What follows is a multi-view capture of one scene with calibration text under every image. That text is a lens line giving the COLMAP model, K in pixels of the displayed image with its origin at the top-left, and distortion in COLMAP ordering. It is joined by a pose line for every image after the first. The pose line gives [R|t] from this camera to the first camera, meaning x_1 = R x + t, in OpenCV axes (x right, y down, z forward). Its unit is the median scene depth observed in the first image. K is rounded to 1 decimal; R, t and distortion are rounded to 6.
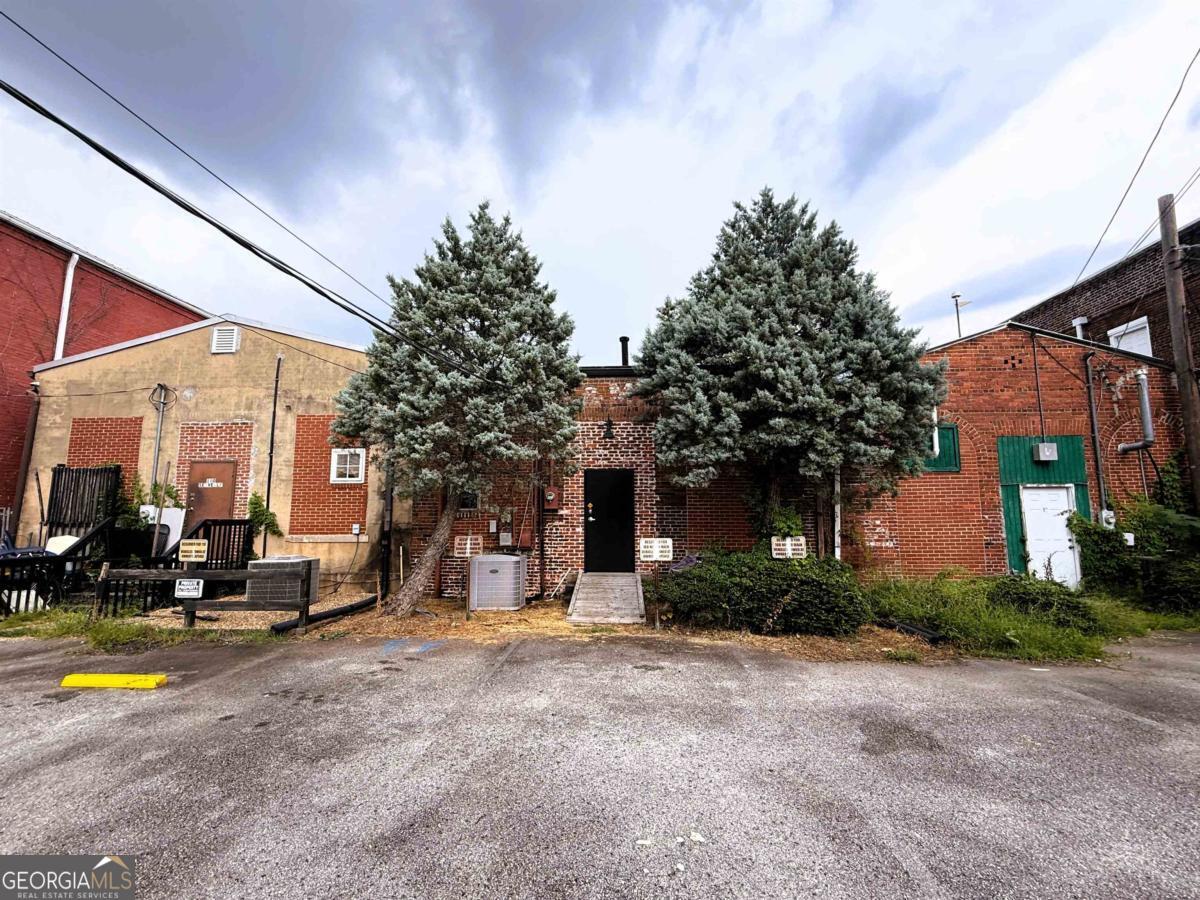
lens RADIAL K [[529.0, 0, 600.0], [0, 529.0, 450.0], [0, 0, 1]] dist [0.001097, 0.000300]
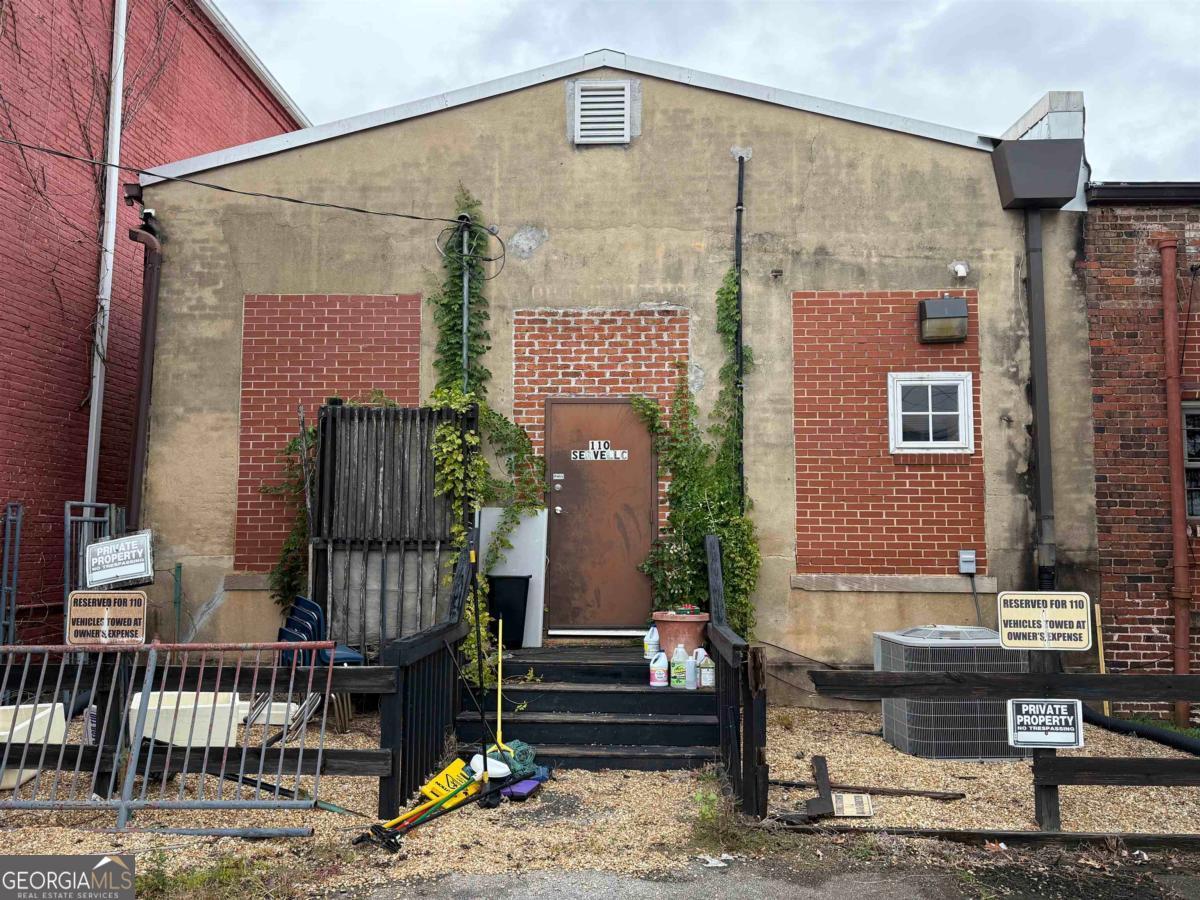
lens RADIAL K [[963.8, 0, 600.0], [0, 963.8, 450.0], [0, 0, 1]] dist [0.157162, -0.280195]
pose [[0.999941, 0.008302, 0.007028, -0.773023], [-0.008566, 0.999225, 0.038420, 0.033215], [-0.006704, -0.038478, 0.999237, 0.227588]]
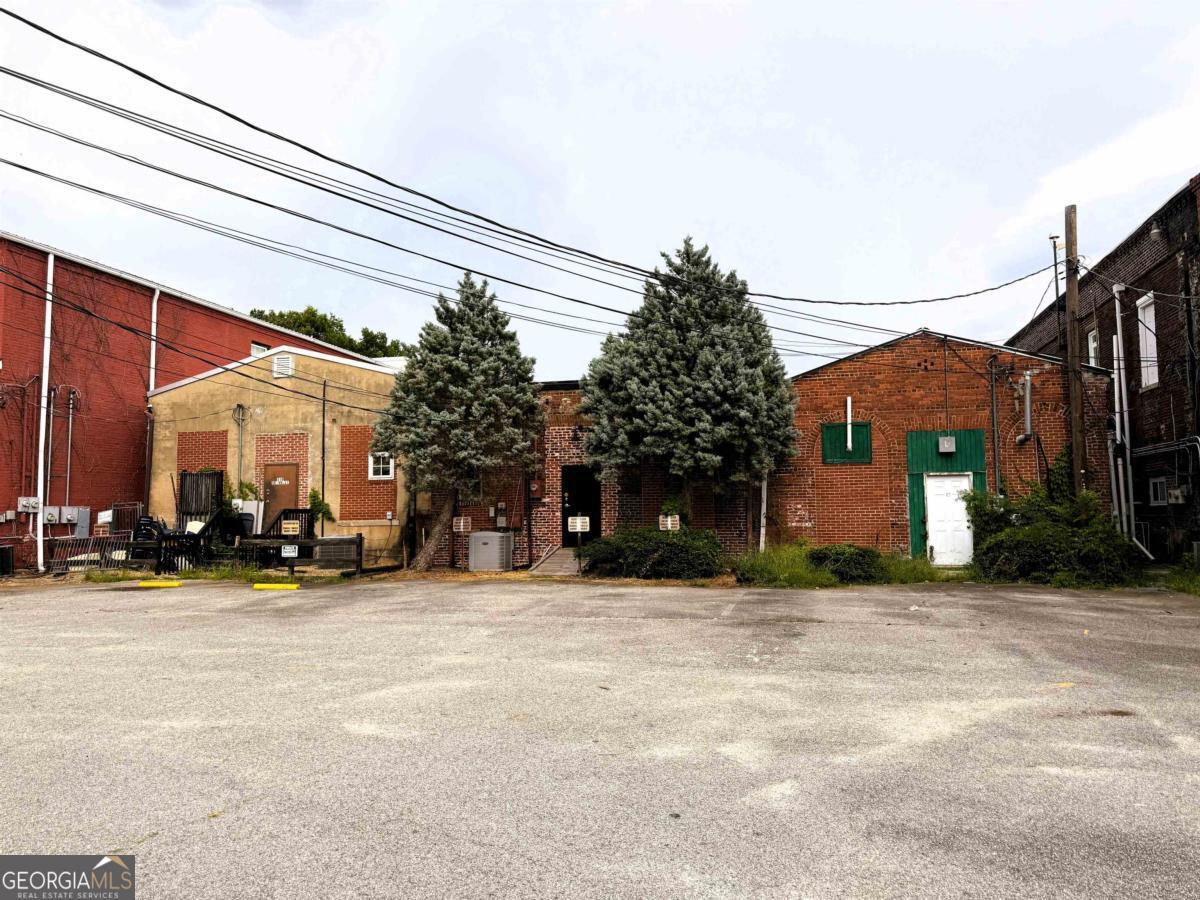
lens RADIAL K [[838.6, 0, 600.0], [0, 838.6, 450.0], [0, 0, 1]] dist [0.178537, -0.370238]
pose [[0.982056, -0.021235, -0.187391, 0.433397], [0.031822, 0.998052, 0.053669, -0.103580], [0.185886, -0.058669, 0.980818, -0.920083]]
